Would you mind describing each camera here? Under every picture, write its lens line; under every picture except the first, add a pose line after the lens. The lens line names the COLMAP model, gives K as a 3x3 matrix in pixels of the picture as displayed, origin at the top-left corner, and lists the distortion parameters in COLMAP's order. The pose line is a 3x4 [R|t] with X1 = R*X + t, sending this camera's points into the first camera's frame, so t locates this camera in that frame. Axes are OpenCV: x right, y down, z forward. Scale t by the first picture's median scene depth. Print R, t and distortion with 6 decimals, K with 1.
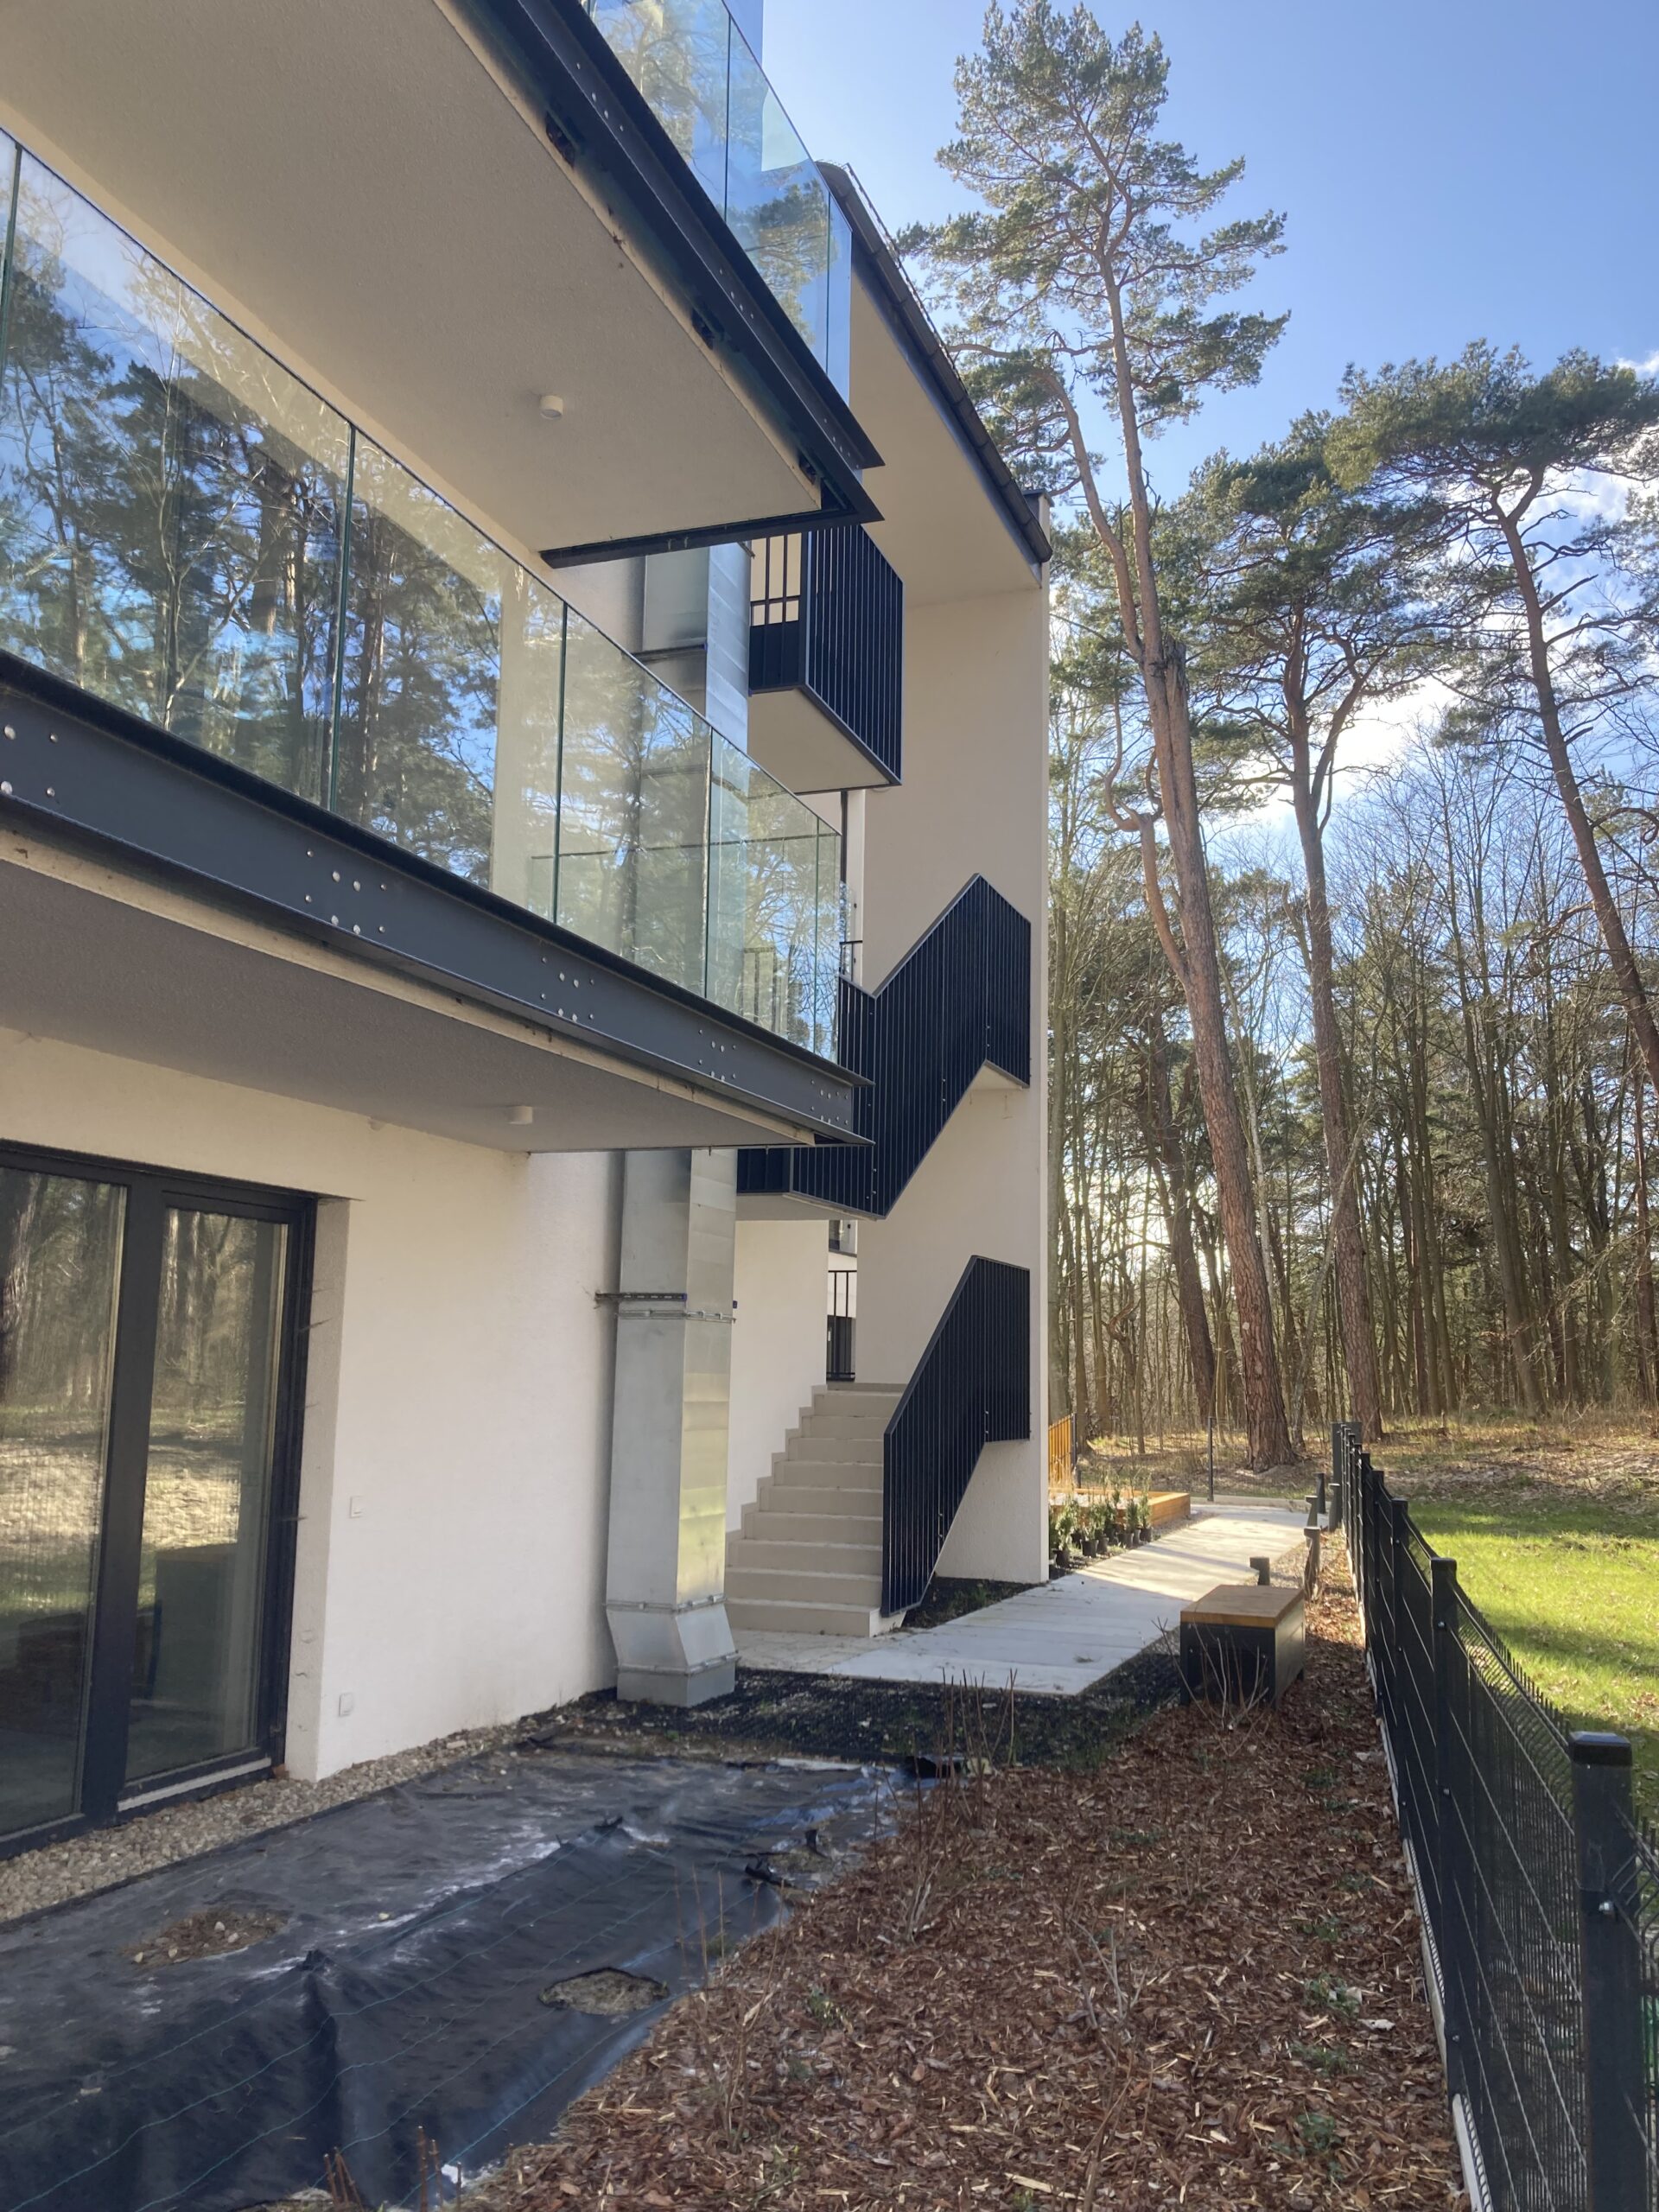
lens RADIAL K [[1885.2, 0, 829.5], [0, 1885.2, 1106.0], [0, 0, 1]] dist [0.208158, -0.650921]
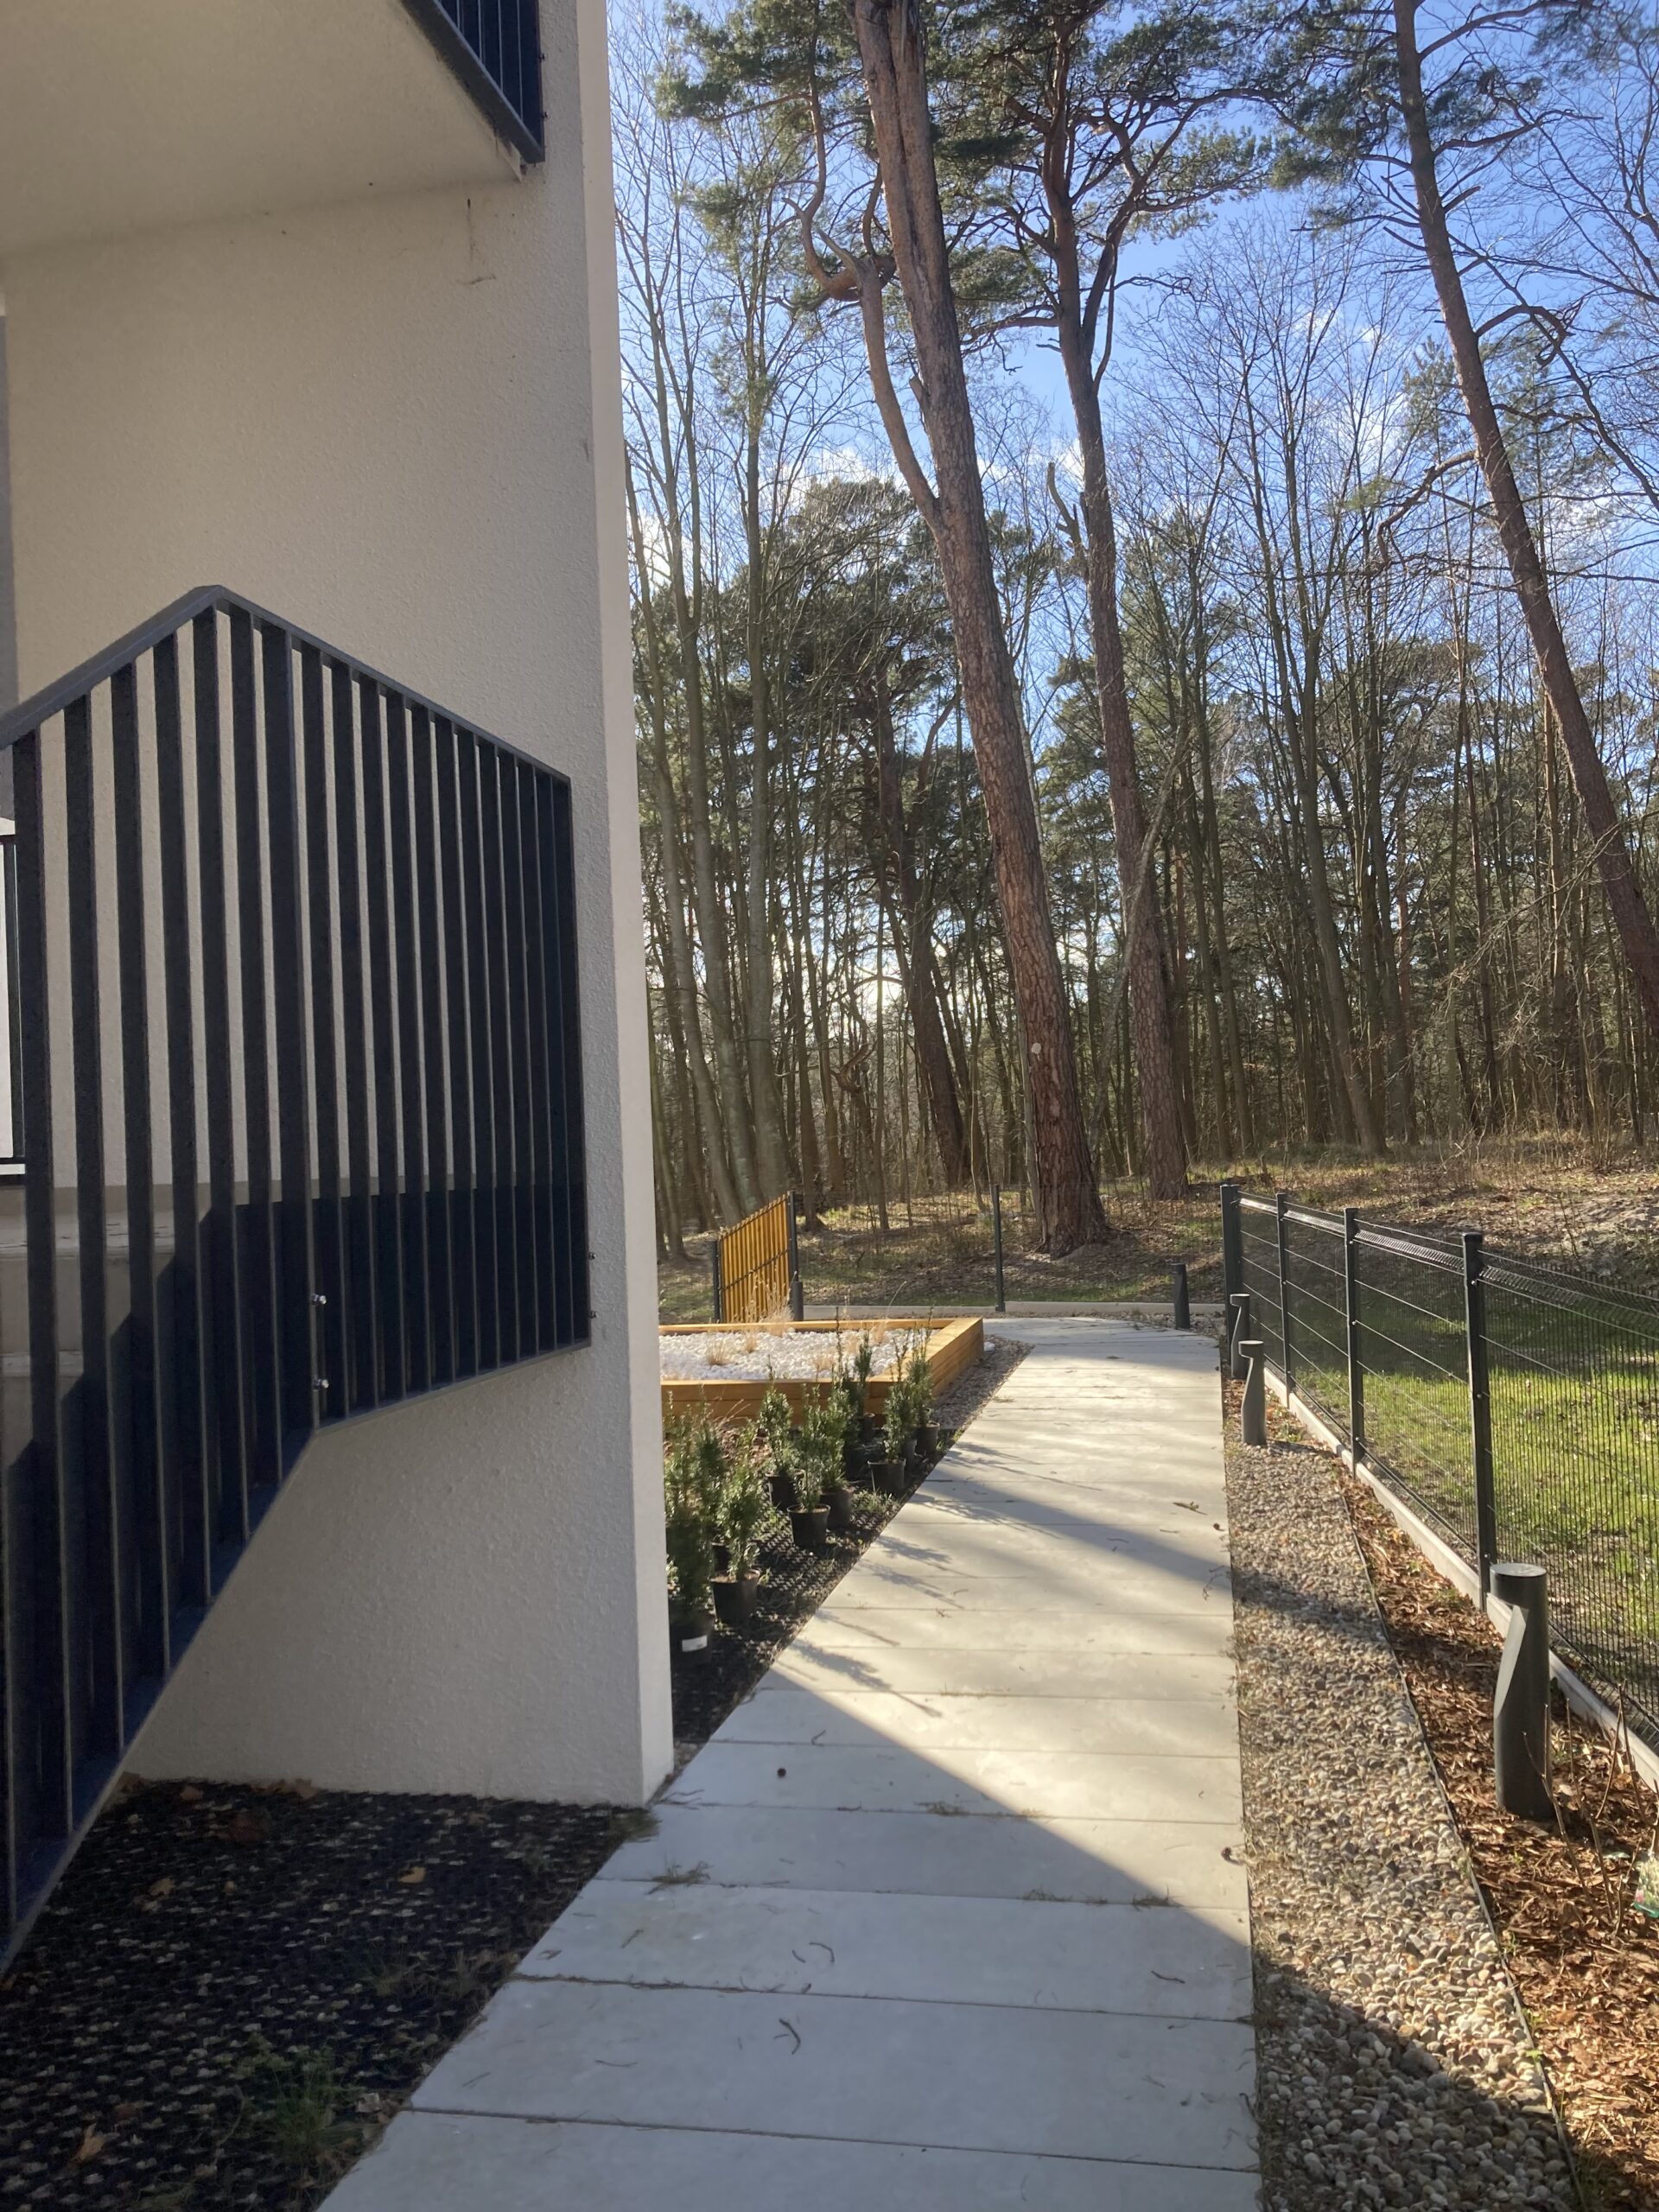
lens RADIAL K [[1732.5, 0, 829.5], [0, 1732.5, 1106.0], [0, 0, 1]] dist [0.037460, -0.105421]
pose [[0.988865, -0.053379, 0.138911, 0.047171], [0.036591, 0.992013, 0.120715, 0.047645], [-0.144245, -0.114287, 0.982920, 0.323527]]
